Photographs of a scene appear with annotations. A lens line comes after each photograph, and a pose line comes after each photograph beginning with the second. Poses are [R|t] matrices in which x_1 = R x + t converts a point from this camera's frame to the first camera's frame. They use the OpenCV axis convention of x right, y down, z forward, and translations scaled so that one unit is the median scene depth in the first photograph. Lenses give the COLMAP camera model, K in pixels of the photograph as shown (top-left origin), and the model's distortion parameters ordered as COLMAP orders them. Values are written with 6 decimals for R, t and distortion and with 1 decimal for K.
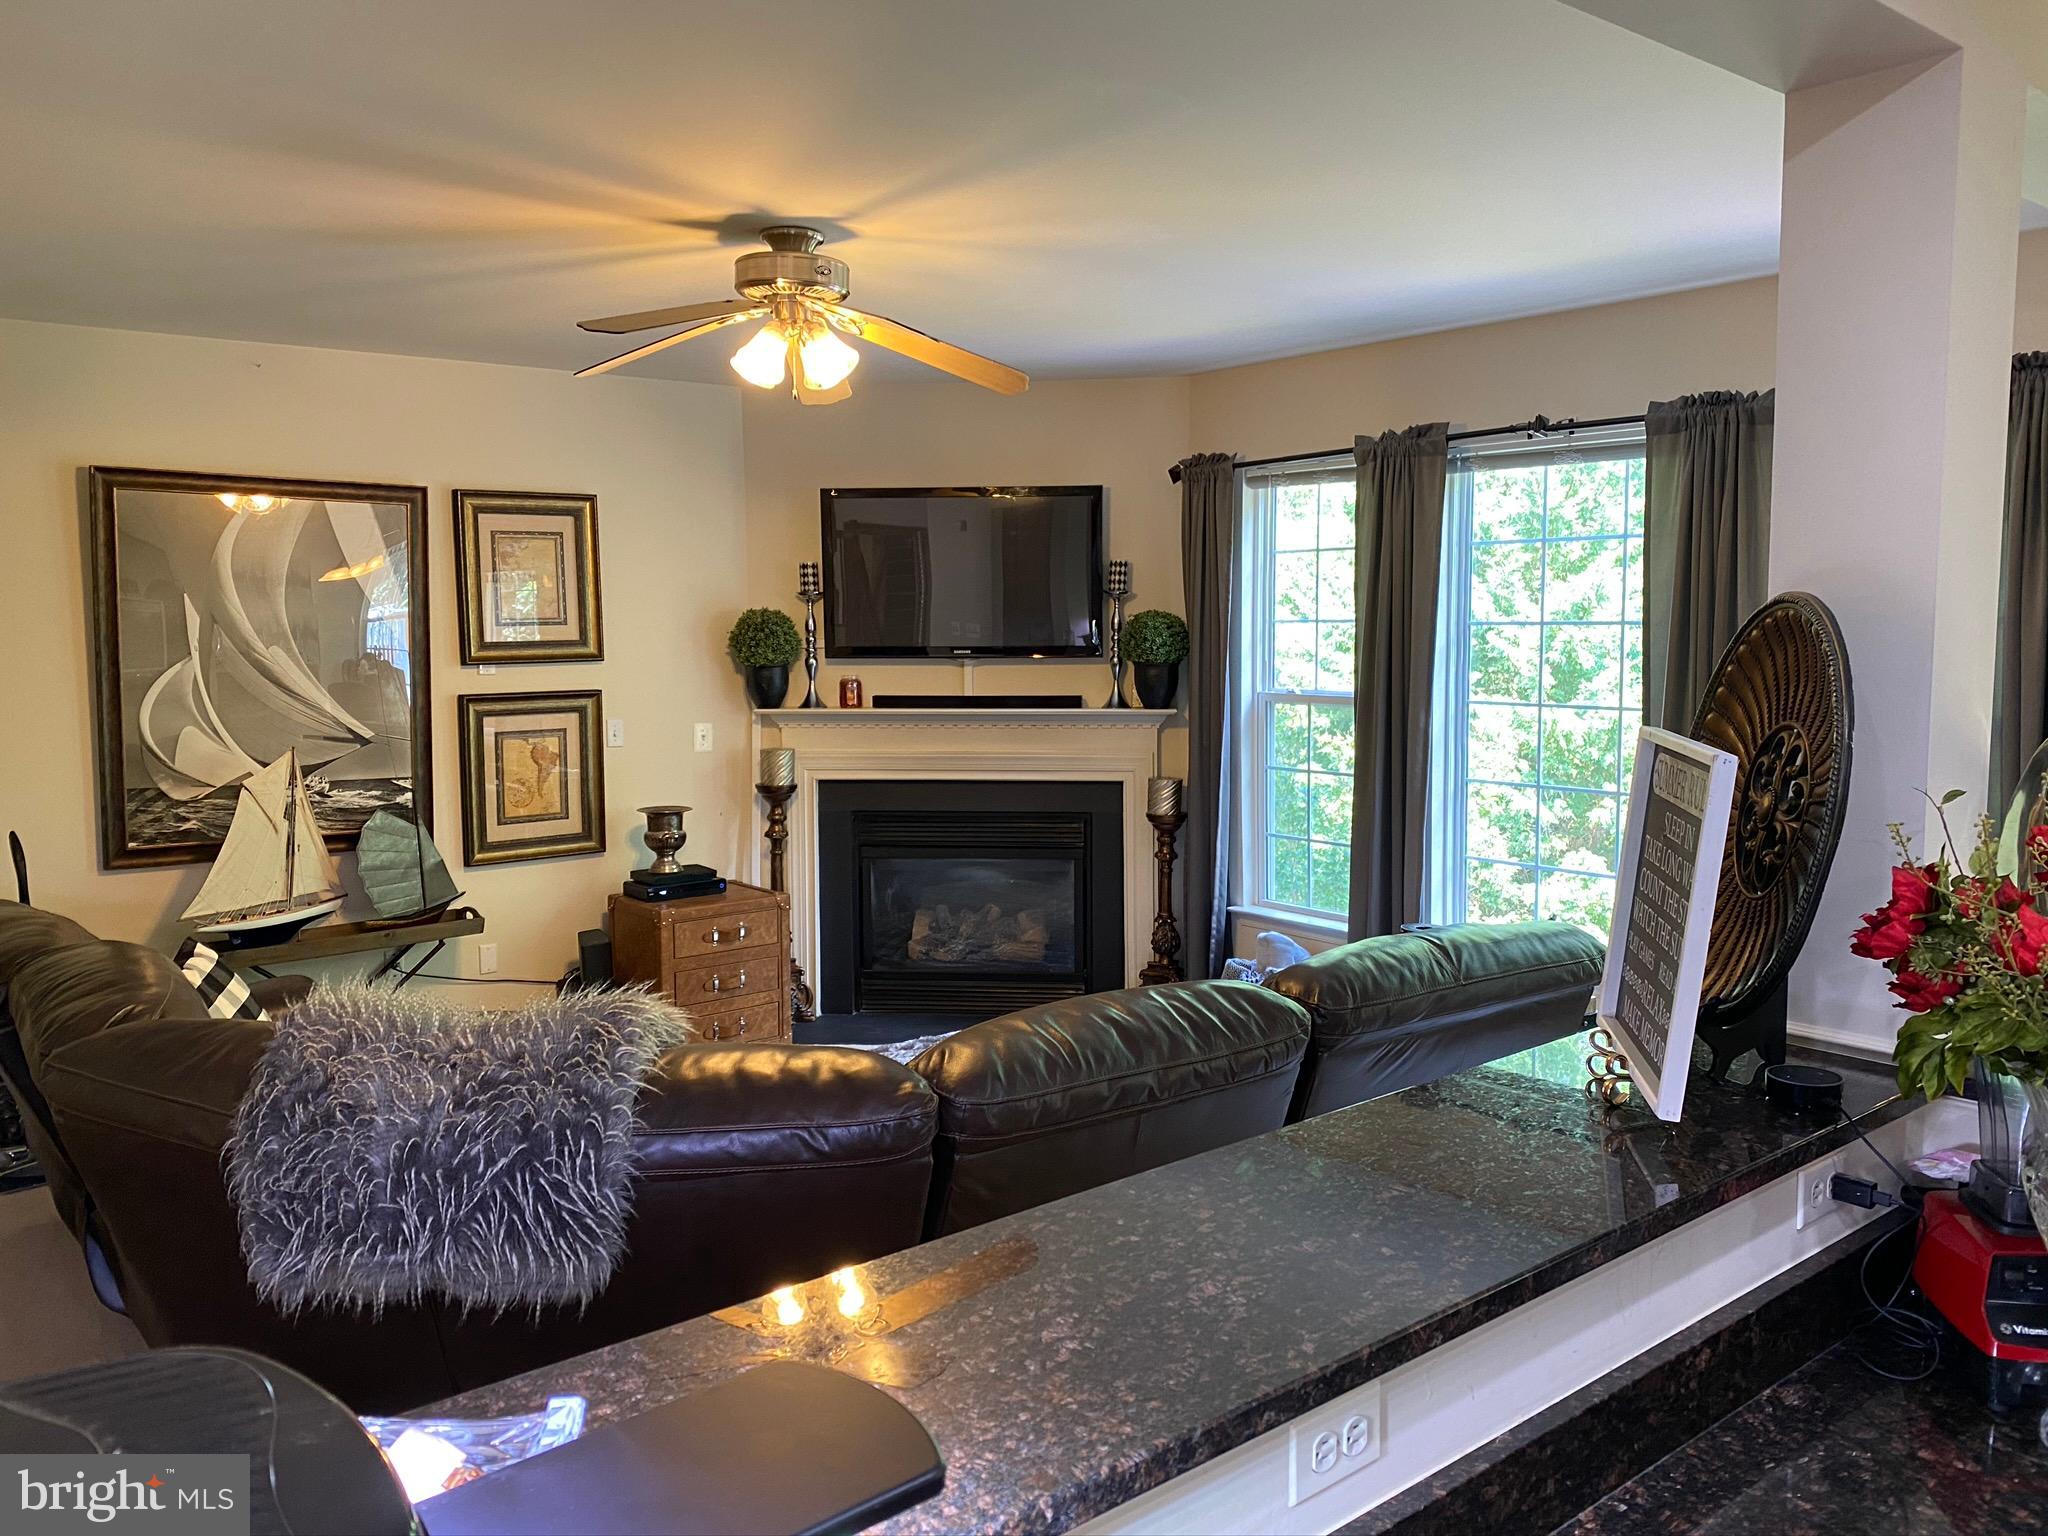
lens RADIAL K [[1567.6, 0, 1029.0], [0, 1567.6, 764.5], [0, 0, 1]] dist [0.023331, -0.025480]
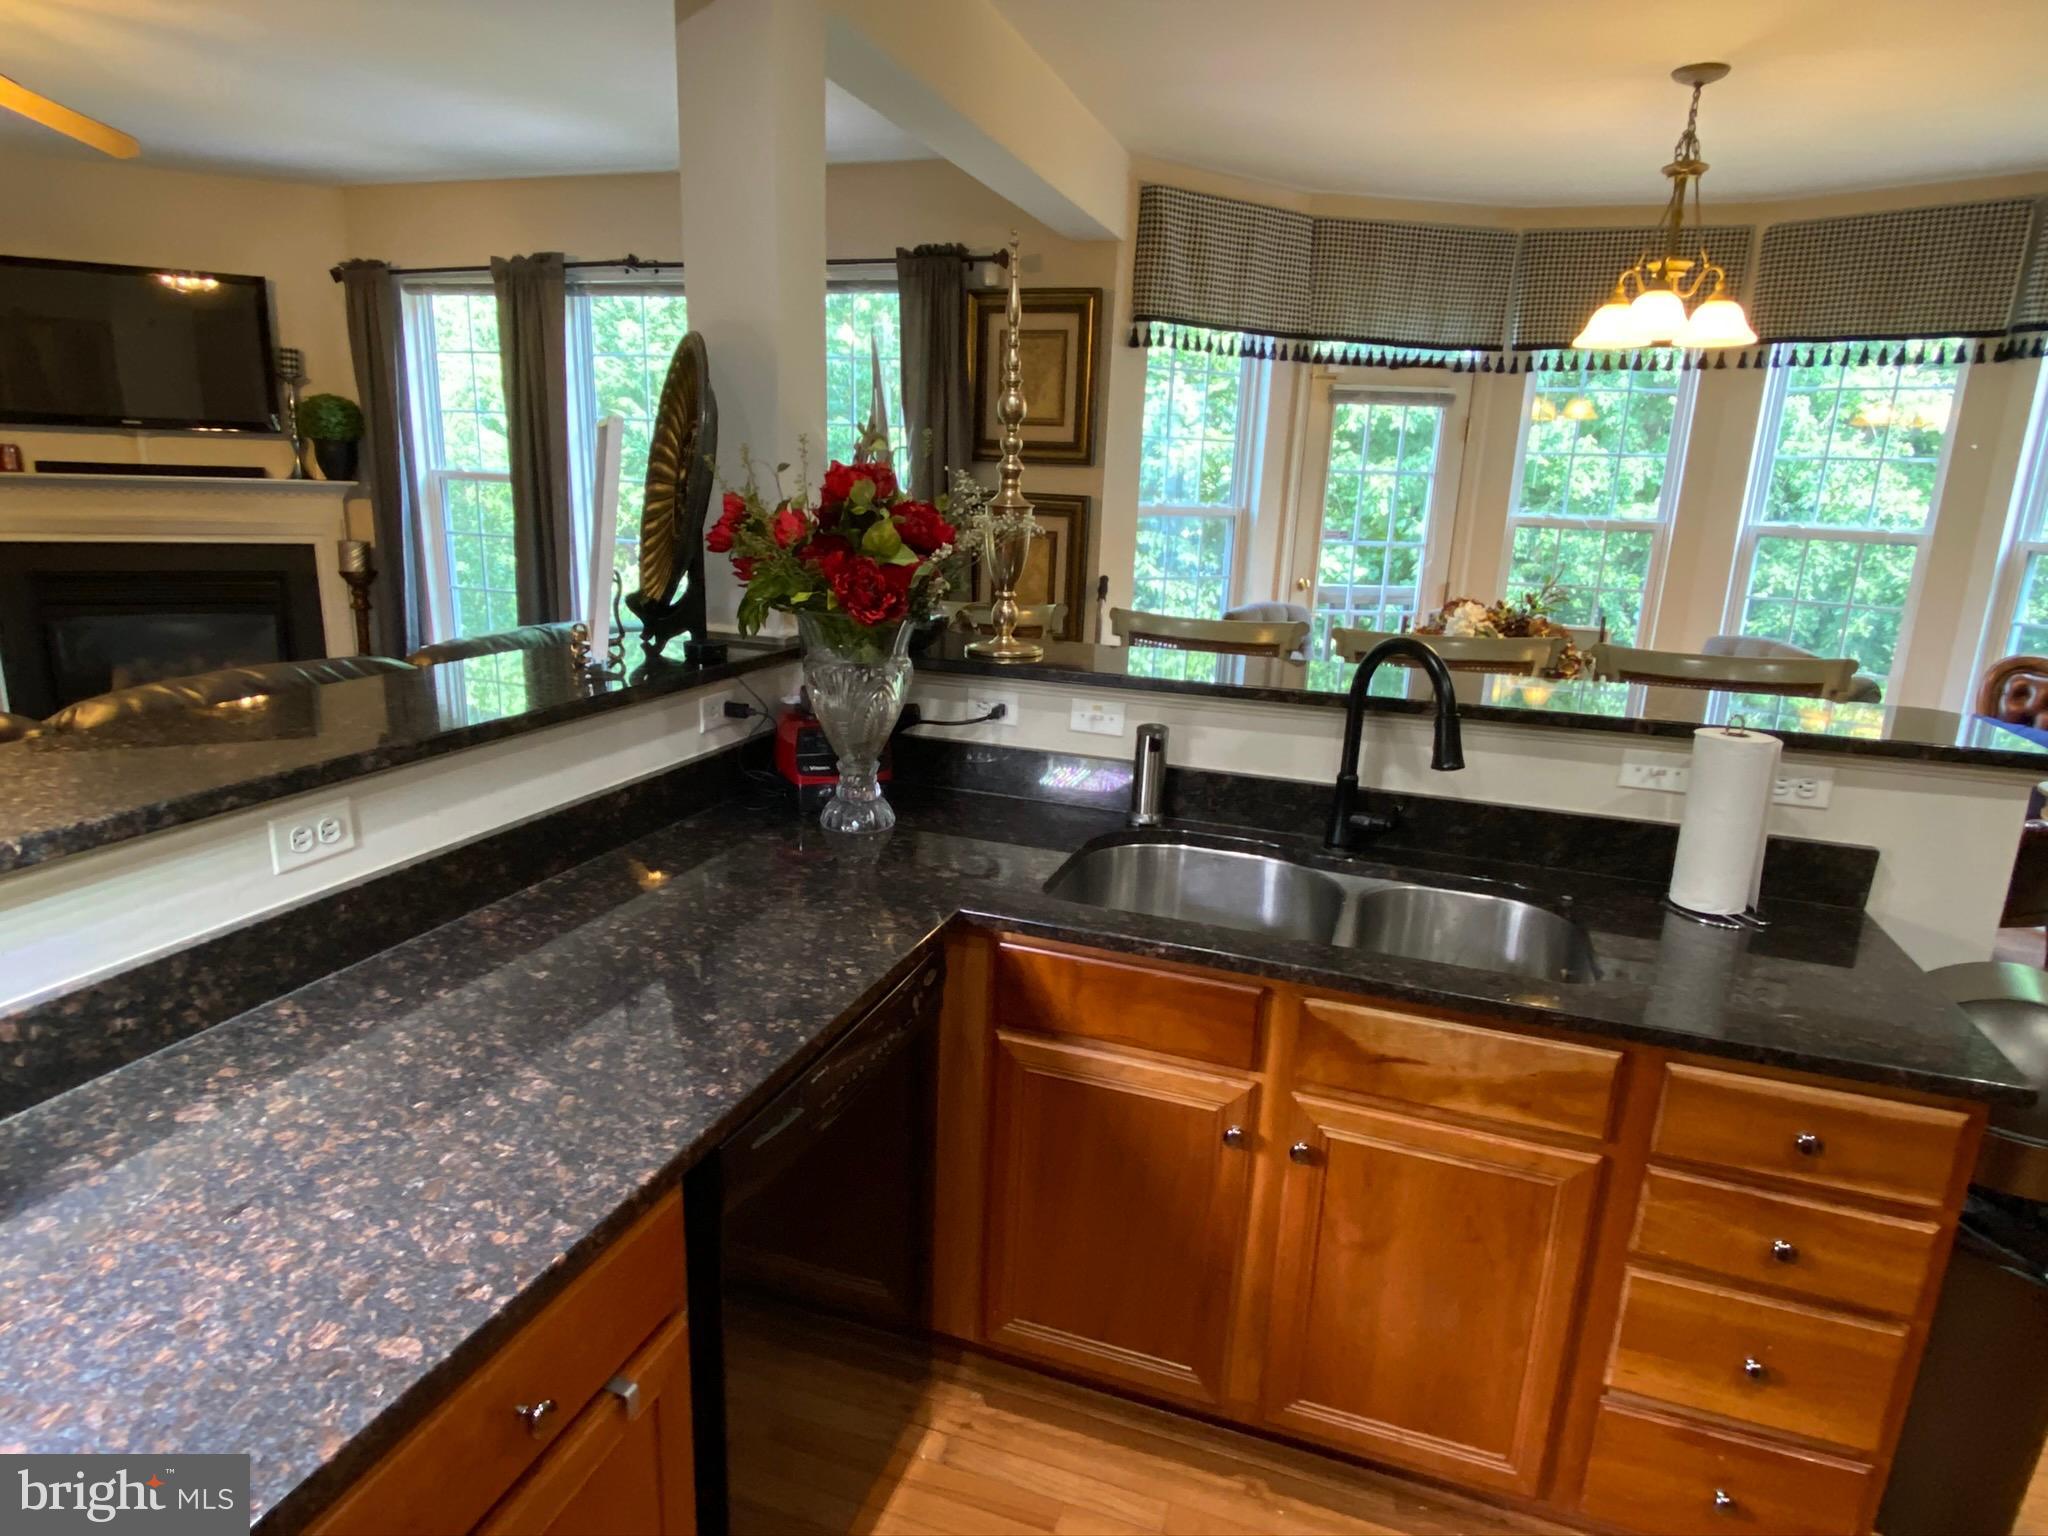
lens RADIAL K [[1170.0, 0, 1023.3], [0, 1170.0, 772.1], [0, 0, 1]] dist [0.030851, -0.034034]
pose [[0.849664, -0.091040, 0.519407, 0.039168], [0.005075, 0.986350, 0.164582, 0.038957], [-0.527301, -0.137203, 0.838528, -0.058069]]
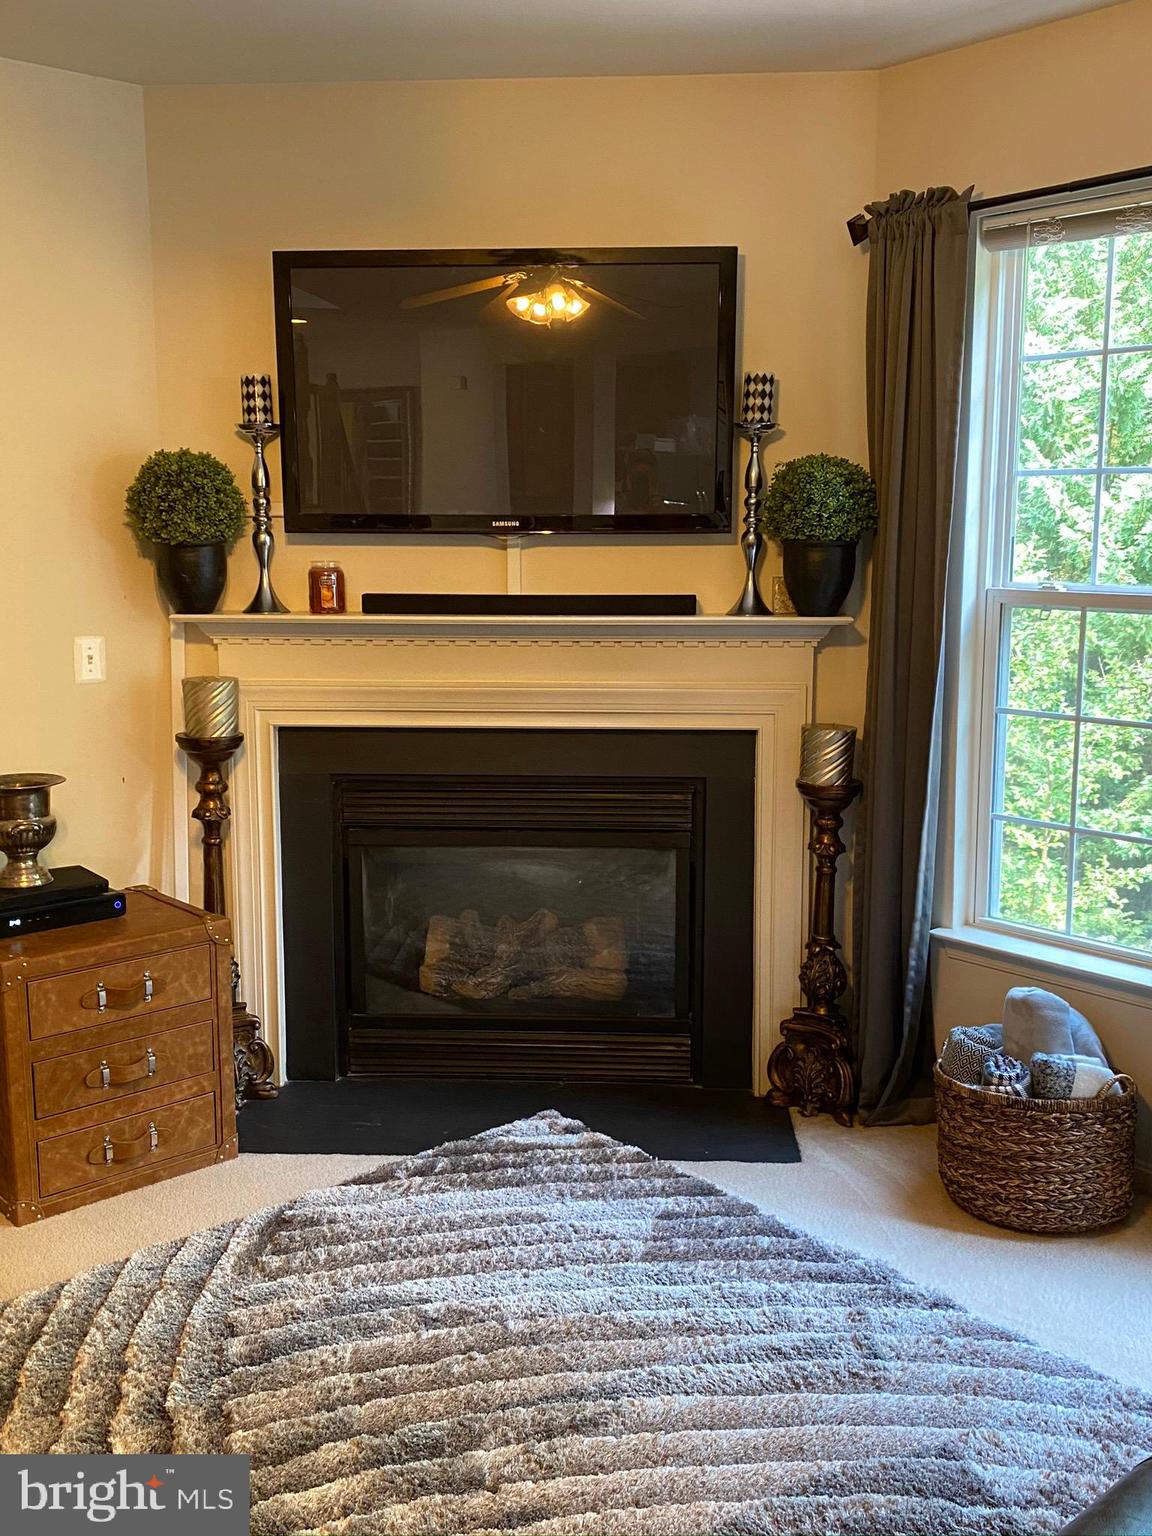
lens RADIAL K [[1459.5, 0, 575.7], [0, 1459.5, 770.8], [0, 0, 1]] dist [0.024642, 0.000000]
pose [[0.998688, -0.002212, 0.051159, -0.046873], [-0.001581, 0.997259, 0.073979, -0.017491], [-0.051182, -0.073963, 0.995947, 0.429614]]
